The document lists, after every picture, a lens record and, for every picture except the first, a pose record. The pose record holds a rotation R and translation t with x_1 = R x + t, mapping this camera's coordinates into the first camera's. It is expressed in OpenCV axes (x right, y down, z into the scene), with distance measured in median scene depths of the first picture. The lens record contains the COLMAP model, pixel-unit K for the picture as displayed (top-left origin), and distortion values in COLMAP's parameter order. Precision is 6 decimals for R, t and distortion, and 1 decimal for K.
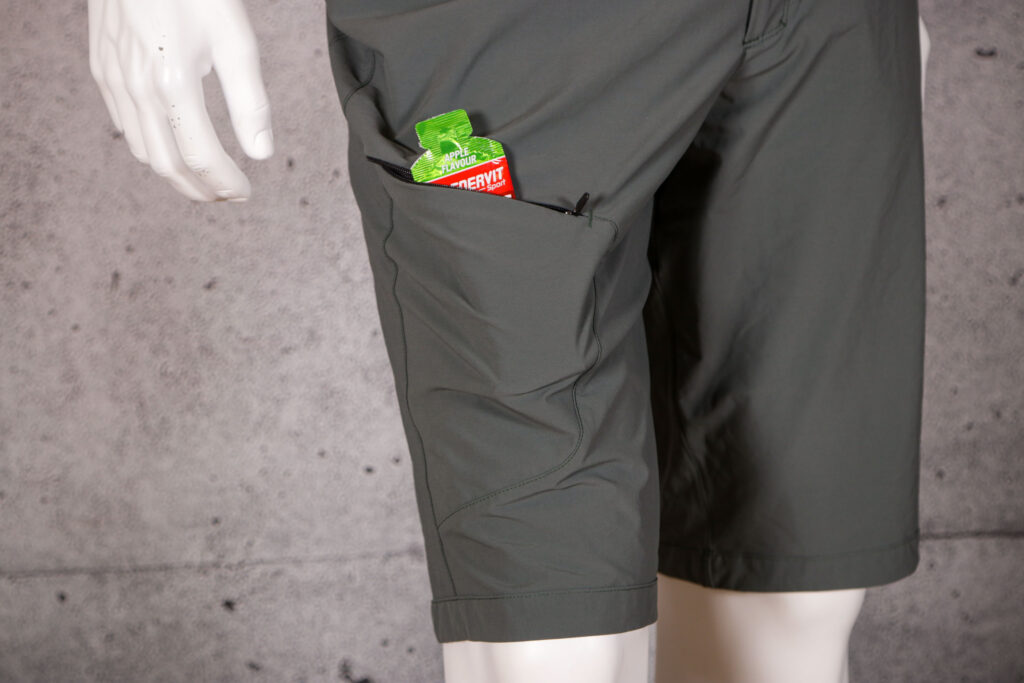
lens RADIAL K [[2506.7, 0, 512.0], [0, 2506.7, 341.5], [0, 0, 1]] dist [0.230068, -0.419095]
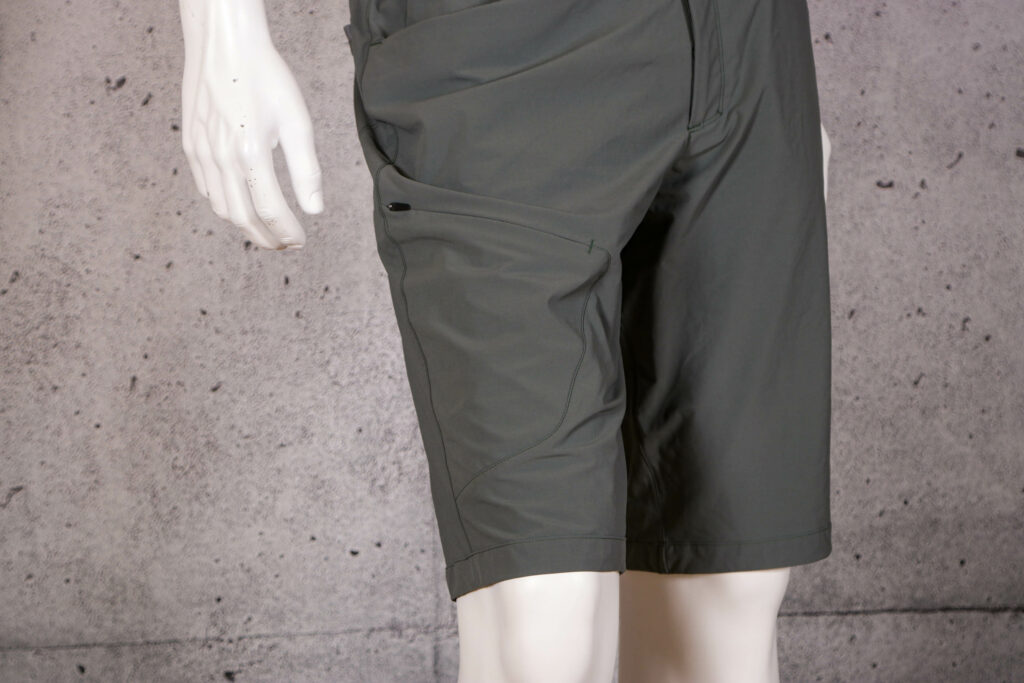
lens RADIAL K [[2729.5, 0, 512.0], [0, 2729.5, 341.5], [0, 0, 1]] dist [0.230111, 0.180821]
pose [[0.999301, -0.008093, 0.036503, -0.030719], [0.011732, 0.994857, -0.100607, 0.082481], [-0.035501, 0.100965, 0.994256, -0.239774]]
